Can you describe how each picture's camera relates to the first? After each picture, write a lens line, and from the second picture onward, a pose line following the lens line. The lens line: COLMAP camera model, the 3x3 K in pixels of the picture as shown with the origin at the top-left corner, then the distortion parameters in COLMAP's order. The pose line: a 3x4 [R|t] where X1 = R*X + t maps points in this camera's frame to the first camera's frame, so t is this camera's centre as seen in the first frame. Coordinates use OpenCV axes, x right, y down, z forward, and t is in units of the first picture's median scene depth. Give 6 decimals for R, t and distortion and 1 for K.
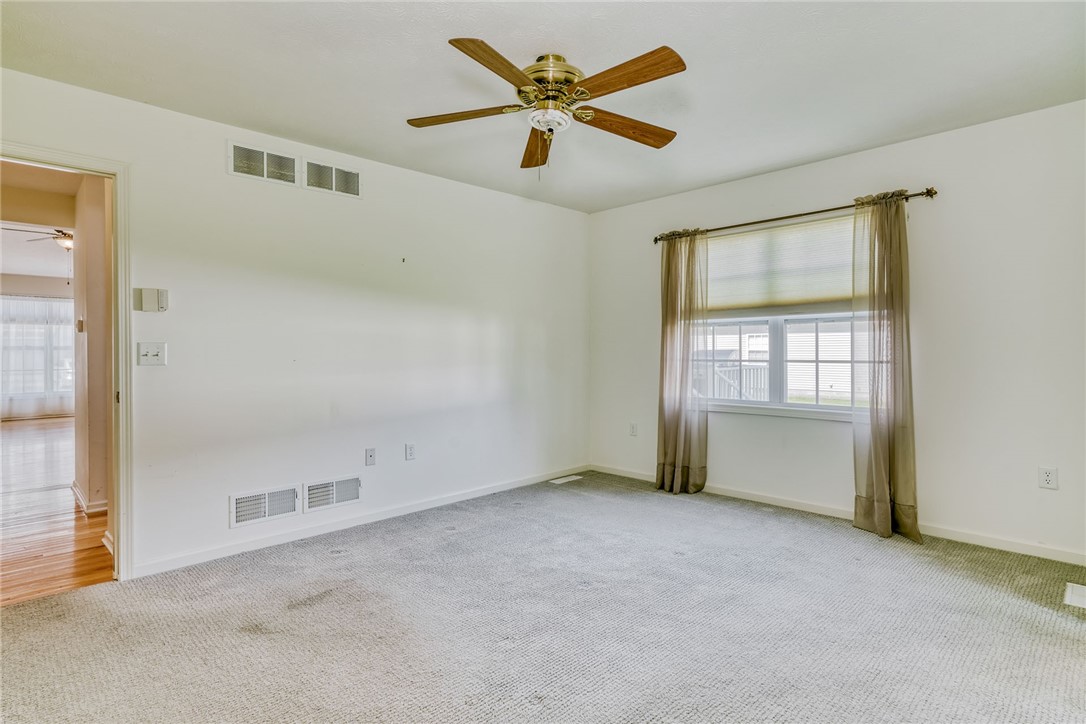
lens RADIAL K [[562.3, 0, 541.3], [0, 562.3, 351.0], [0, 0, 1]] dist [0.002142, -0.000055]
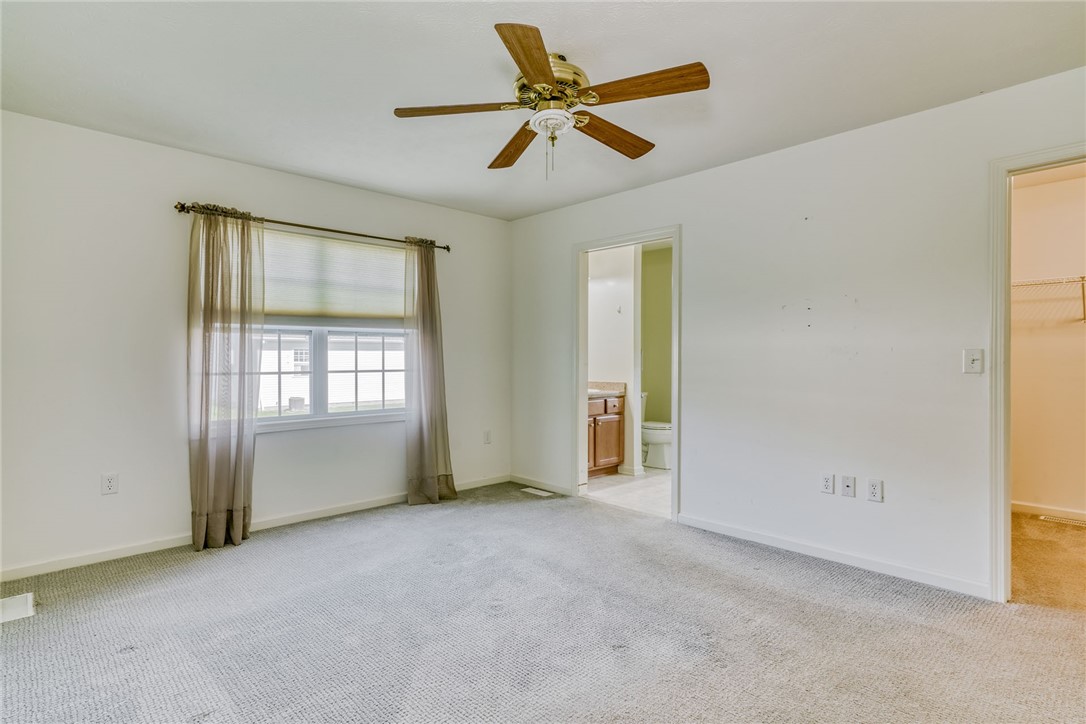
lens RADIAL K [[562.3, 0, 541.4], [0, 562.3, 364.6], [0, 0, 1]] dist [0.002142, -0.000055]
pose [[0.026730, -0.003474, 0.999637, -0.565190], [0.007847, 0.999964, 0.003265, 0.004372], [-0.999612, 0.007757, 0.026756, 0.590252]]
